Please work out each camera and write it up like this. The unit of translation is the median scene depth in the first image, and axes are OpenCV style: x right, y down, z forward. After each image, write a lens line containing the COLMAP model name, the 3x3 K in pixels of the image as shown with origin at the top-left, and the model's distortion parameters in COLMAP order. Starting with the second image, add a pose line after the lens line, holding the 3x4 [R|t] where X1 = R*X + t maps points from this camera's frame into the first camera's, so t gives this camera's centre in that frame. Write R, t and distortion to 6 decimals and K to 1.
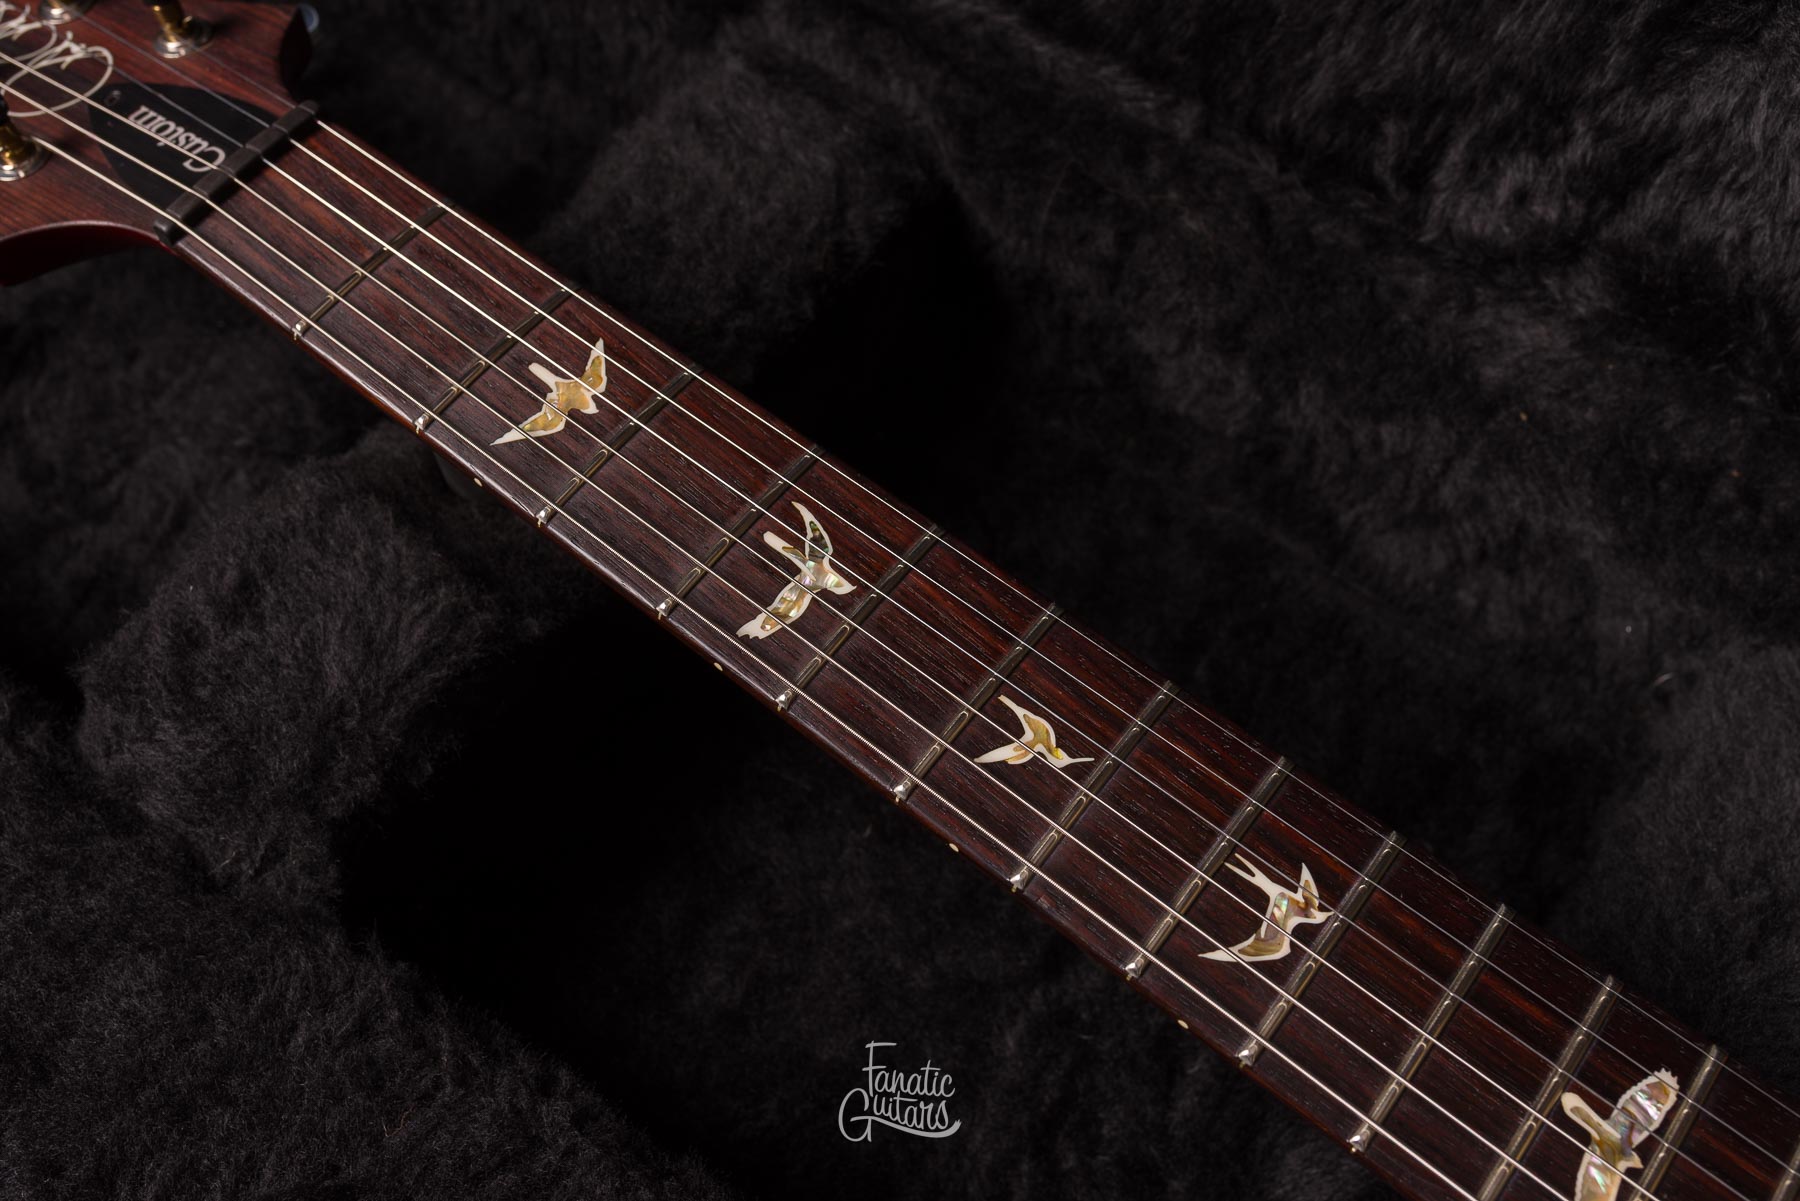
lens RADIAL K [[1800.7, 0, 900.7], [0, 1800.7, 600.8], [0, 0, 1]] dist [-0.002044, 0.001758]
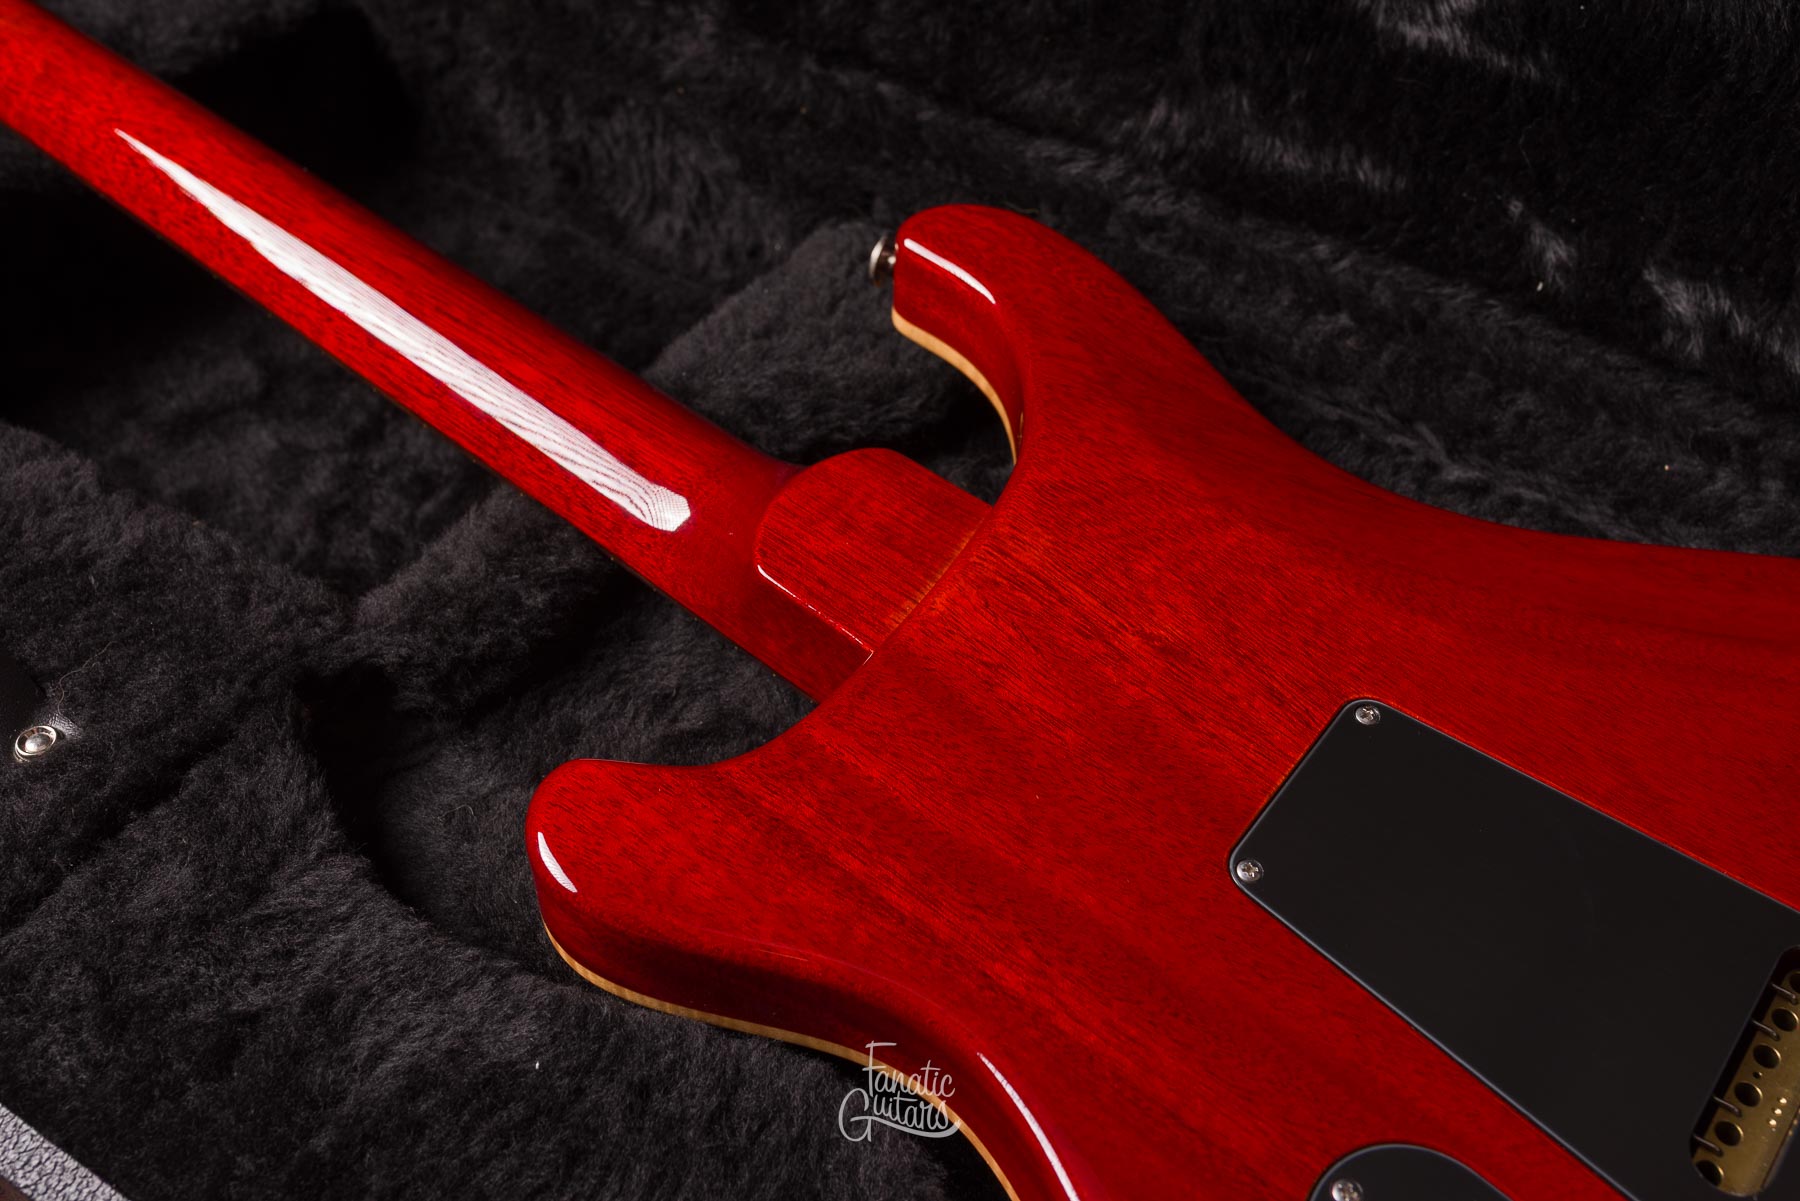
lens RADIAL K [[1770.1, 0, 898.4], [0, 1770.1, 601.6], [0, 0, 1]] dist [0.003439, -0.013482]
pose [[0.999783, -0.003567, 0.020546, 0.511078], [0.008739, 0.966240, -0.257495, 0.731603], [-0.018934, 0.257619, 0.966061, -0.367884]]
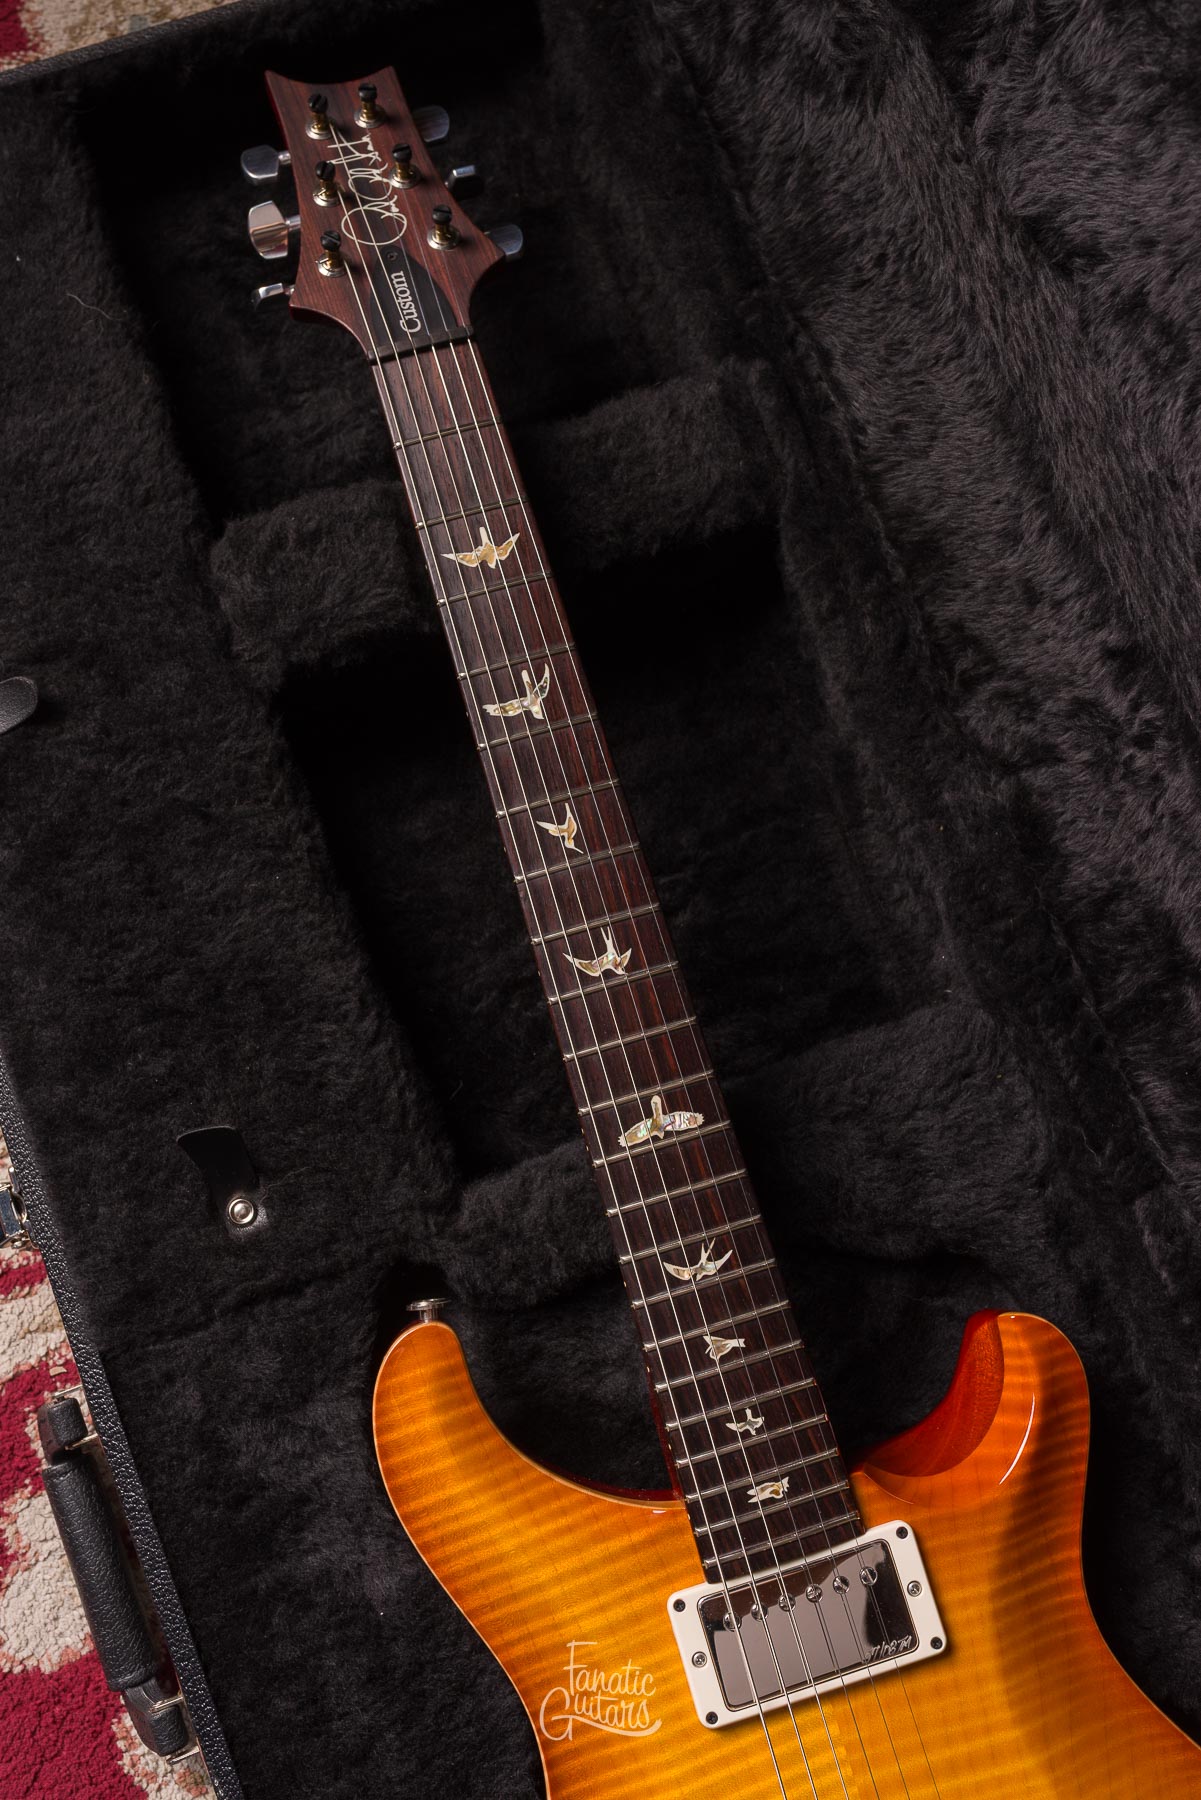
lens RADIAL K [[1850.9, 0, 560.2], [0, 1850.9, 842.4], [0, 0, 1]] dist [0.006156, -0.021680]
pose [[0.813936, 0.569746, -0.113567, 0.260421], [-0.525040, 0.805083, 0.275999, -0.407816], [0.248681, -0.165018, 0.954425, -0.866943]]
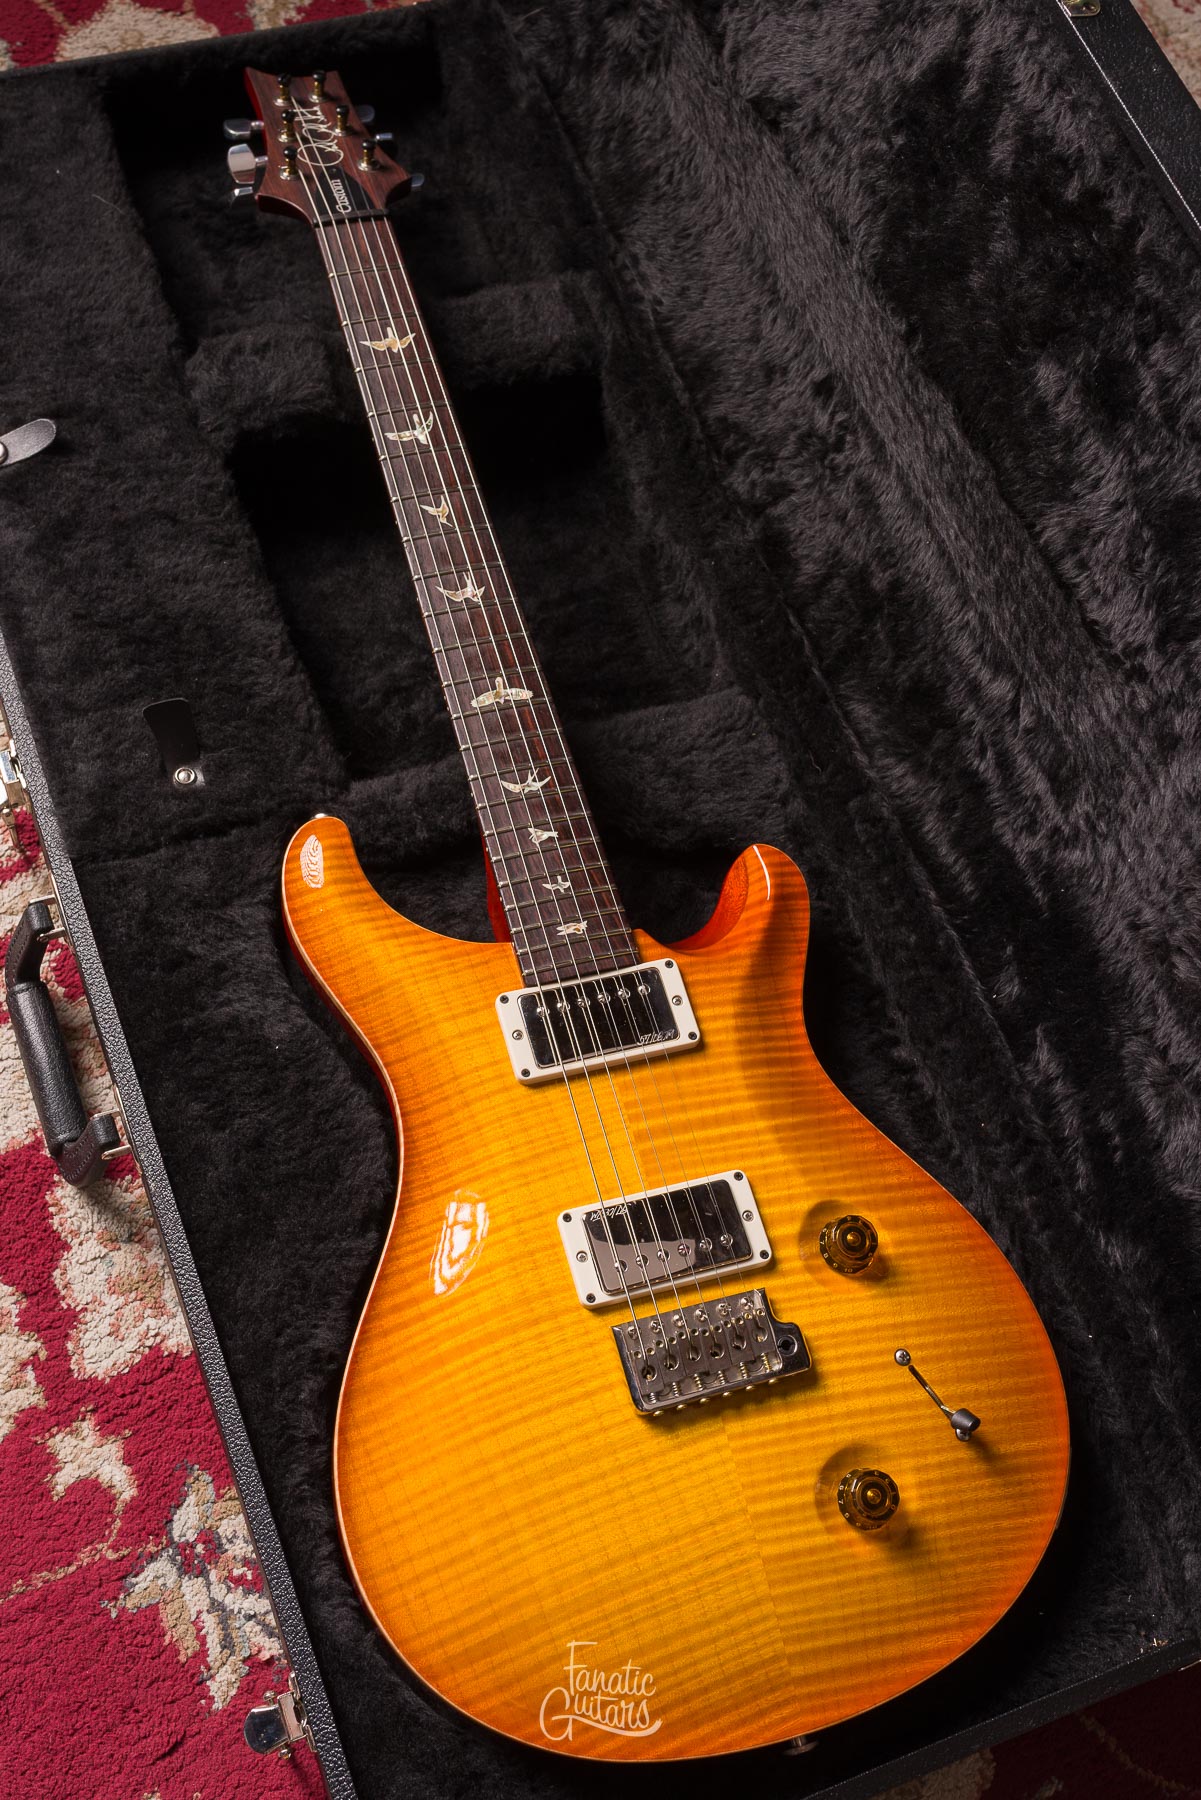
lens RADIAL K [[2090.8, 0, 571.2], [0, 2090.8, 854.8], [0, 0, 1]] dist [-0.001431, -0.012609]
pose [[0.807066, 0.557716, -0.193900, 0.985868], [-0.564130, 0.825286, 0.025713, 0.267581], [0.174363, 0.088632, 0.980684, -1.831826]]
